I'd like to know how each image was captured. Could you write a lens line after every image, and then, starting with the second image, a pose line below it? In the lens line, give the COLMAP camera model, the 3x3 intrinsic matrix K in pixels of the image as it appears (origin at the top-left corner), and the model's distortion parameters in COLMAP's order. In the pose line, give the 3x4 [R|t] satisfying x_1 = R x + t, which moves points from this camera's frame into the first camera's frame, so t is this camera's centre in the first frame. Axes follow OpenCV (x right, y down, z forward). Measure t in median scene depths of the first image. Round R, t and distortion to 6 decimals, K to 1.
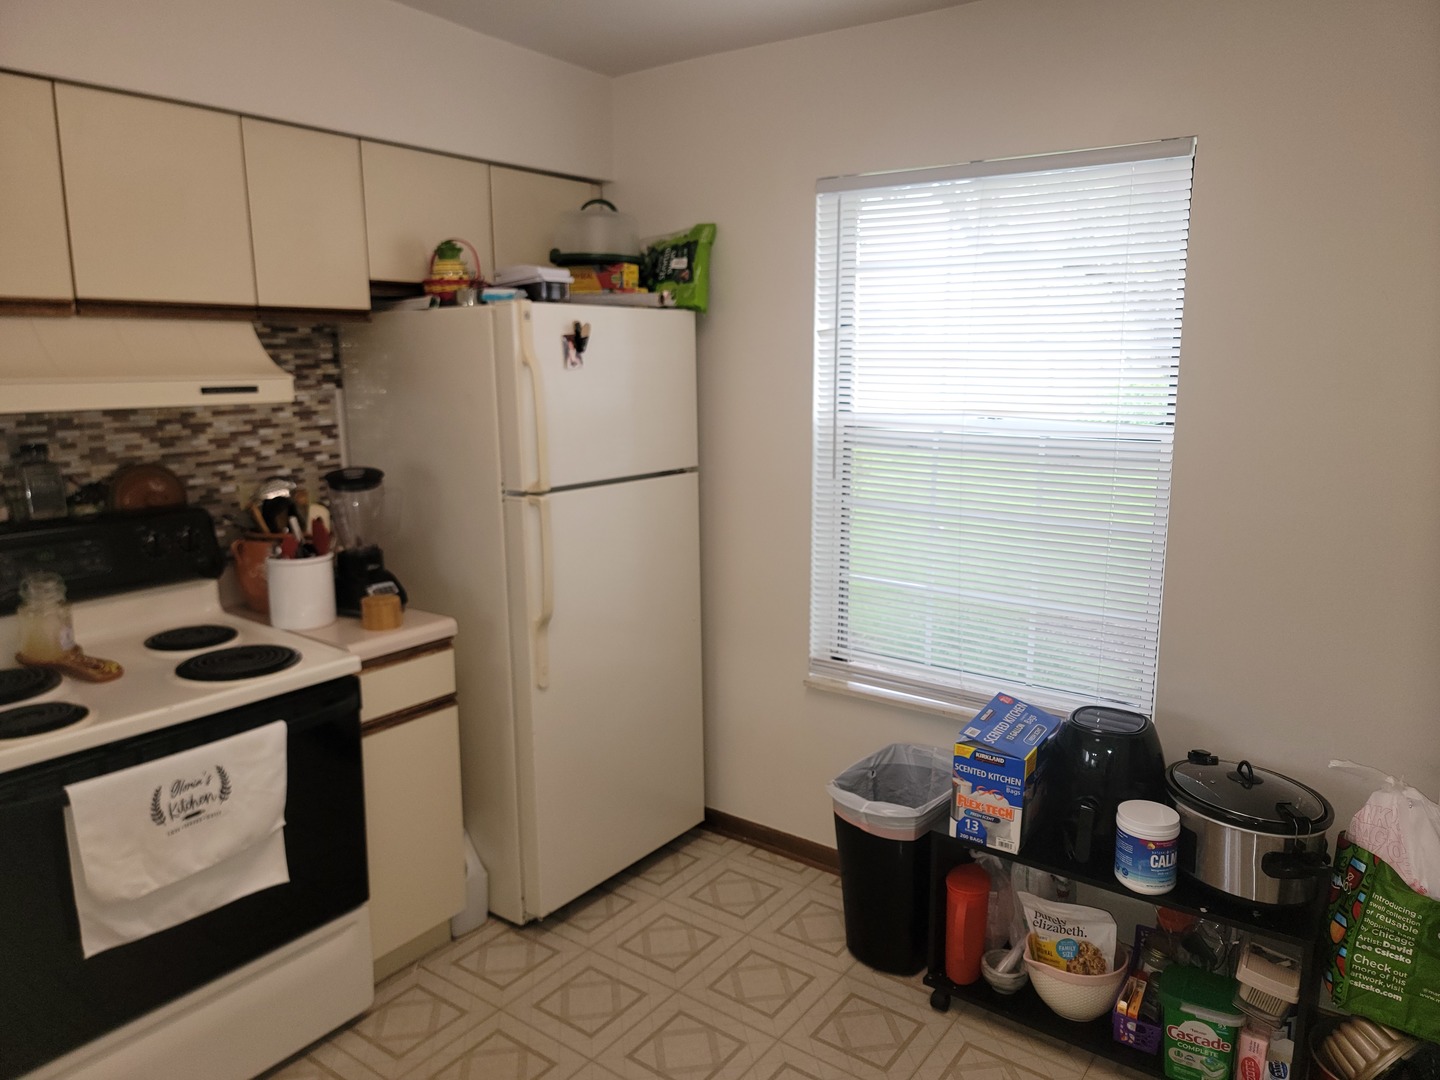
lens RADIAL K [[1011.2, 0, 723.9], [0, 1011.2, 538.5], [0, 0, 1]] dist [0.048864, -0.009183]
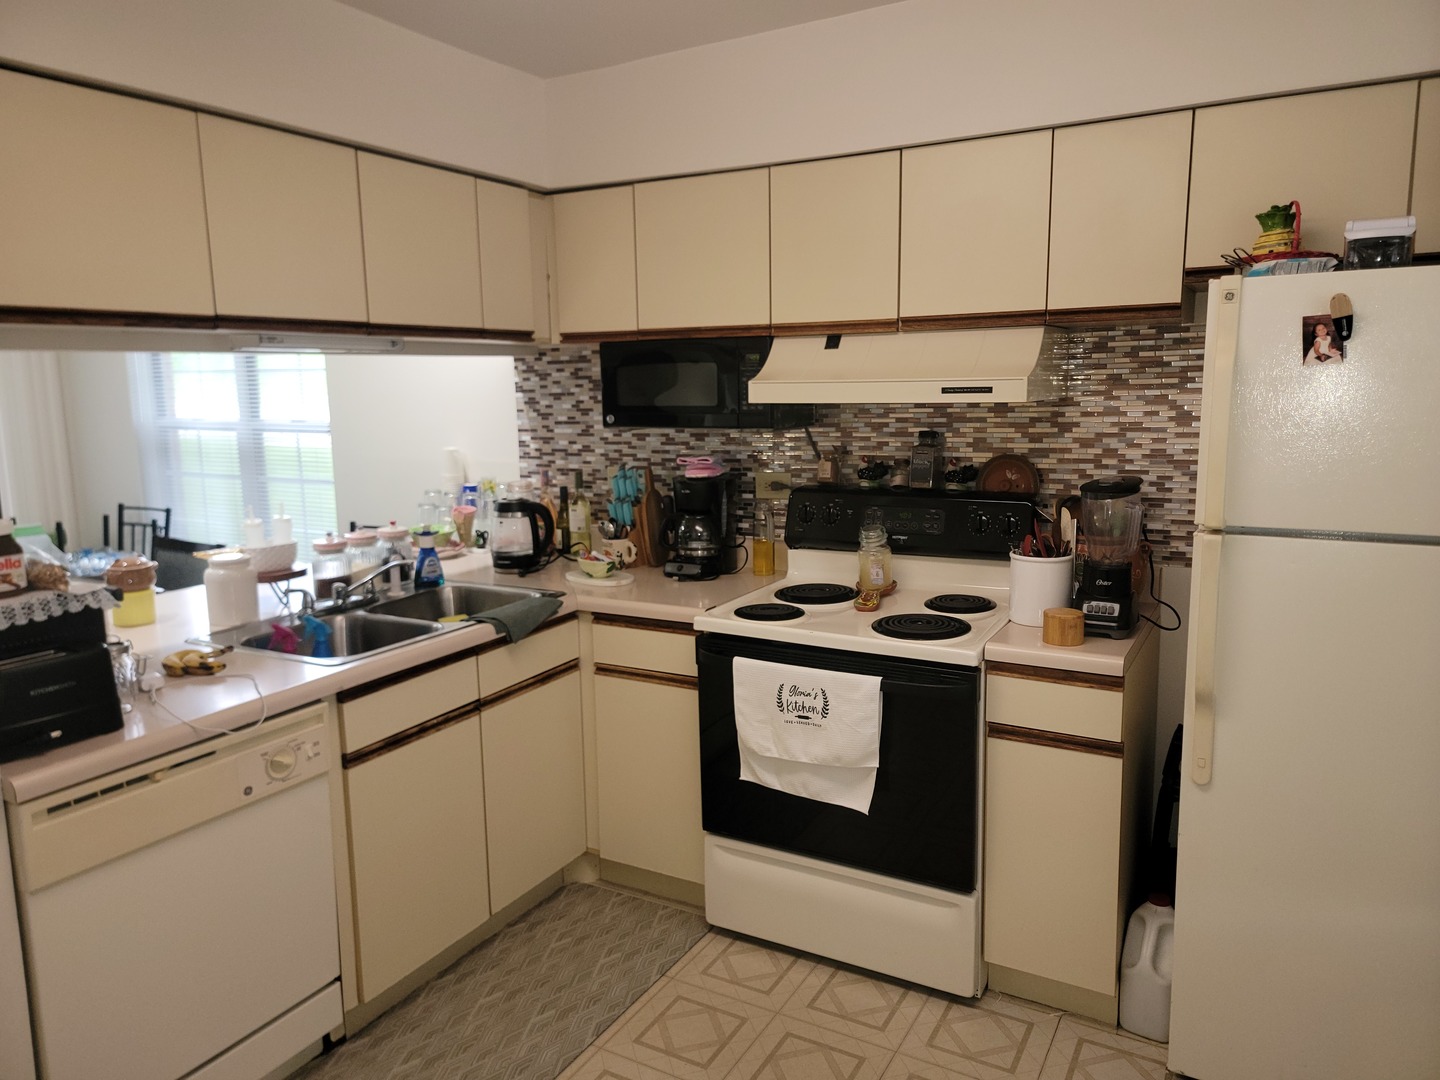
lens RADIAL K [[1011.2, 0, 724.6], [0, 1011.2, 536.5], [0, 0, 1]] dist [0.048864, -0.009183]
pose [[0.130216, 0.152160, -0.979740, 0.521412], [-0.165603, 0.977611, 0.129819, -0.077367], [0.977558, 0.145343, 0.152499, 0.519647]]
